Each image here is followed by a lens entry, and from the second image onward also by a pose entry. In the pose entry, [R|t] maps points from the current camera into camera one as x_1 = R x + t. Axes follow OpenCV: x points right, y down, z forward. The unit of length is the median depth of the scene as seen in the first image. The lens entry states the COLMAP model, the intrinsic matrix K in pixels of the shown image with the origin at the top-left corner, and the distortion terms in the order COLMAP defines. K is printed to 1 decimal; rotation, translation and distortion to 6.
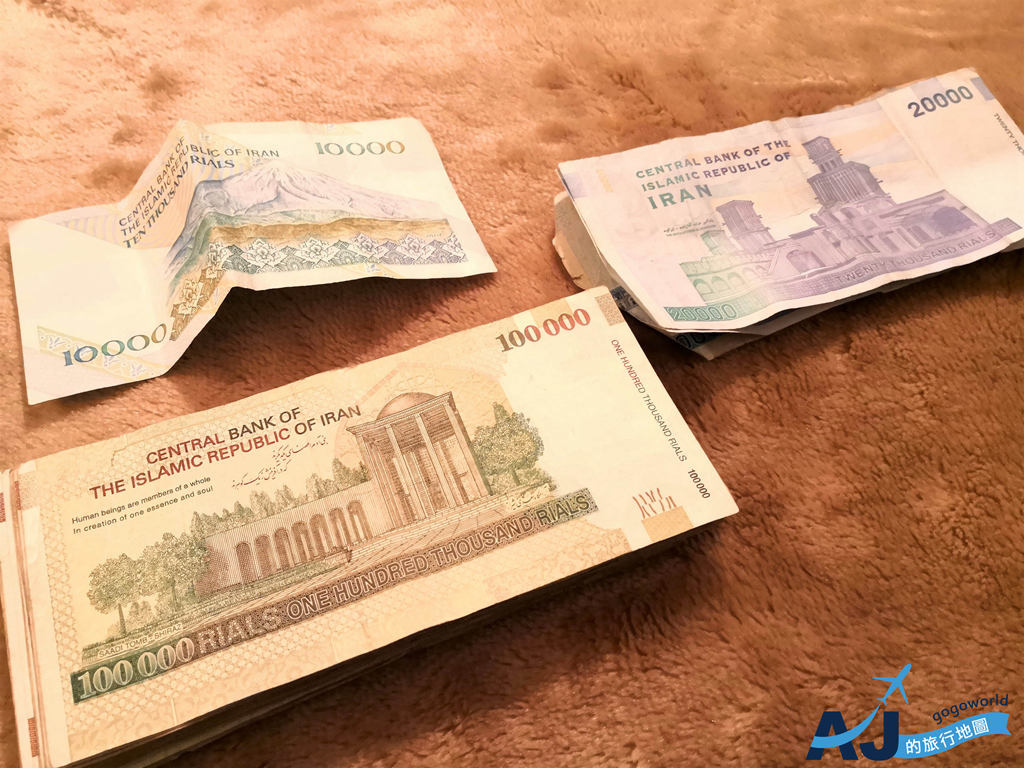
lens RADIAL K [[851.1, 0, 505.6], [0, 851.1, 389.4], [0, 0, 1]] dist [0.012168, -0.052189]
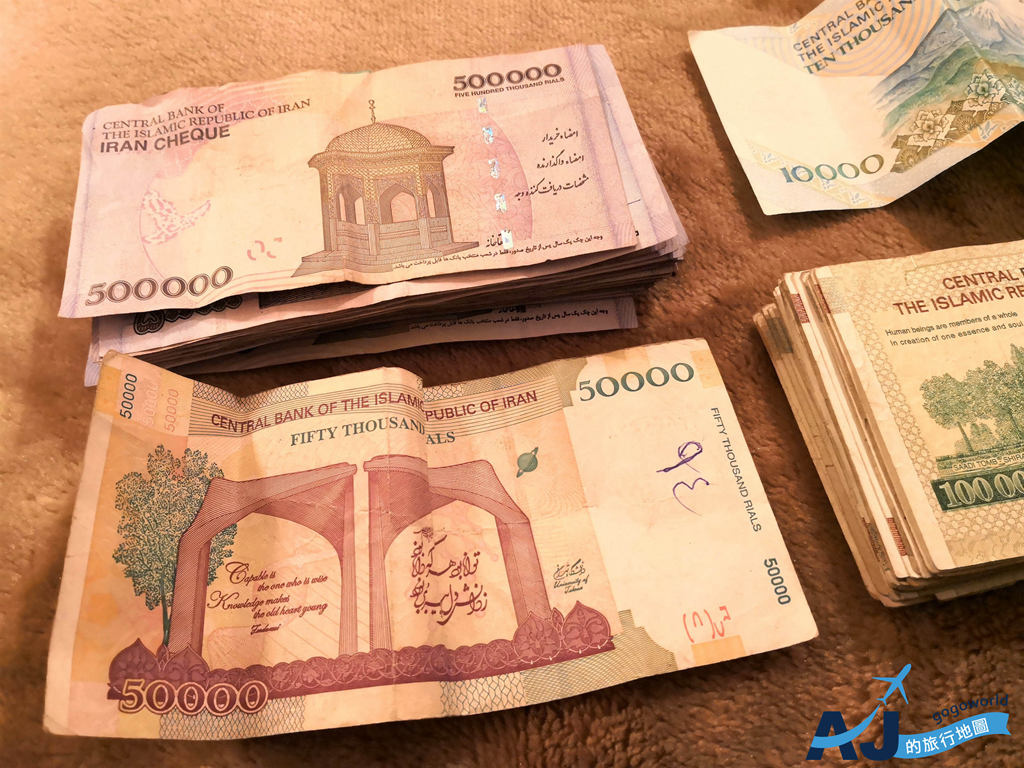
lens RADIAL K [[837.1, 0, 512.0], [0, 837.1, 384.0], [0, 0, 1]] dist [0.006017, -0.017183]
pose [[0.979297, 0.167659, -0.113434, -0.681333], [-0.156820, 0.982693, 0.098601, 0.155401], [0.128002, -0.078771, 0.988641, -0.011391]]
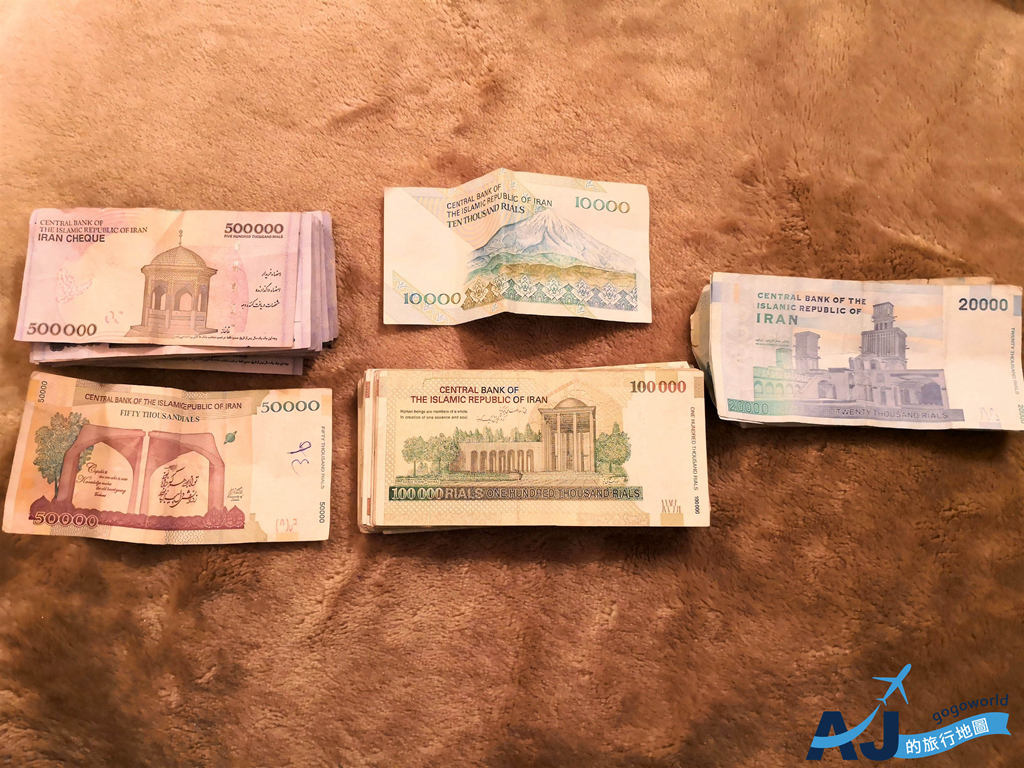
lens RADIAL K [[837.1, 0, 512.0], [0, 837.1, 384.0], [0, 0, 1]] dist [0.006017, -0.017183]
pose [[0.930543, 0.360505, -0.064233, -0.126983], [-0.306114, 0.862100, 0.403830, -0.674281], [0.200958, -0.356118, 0.912576, -0.649186]]
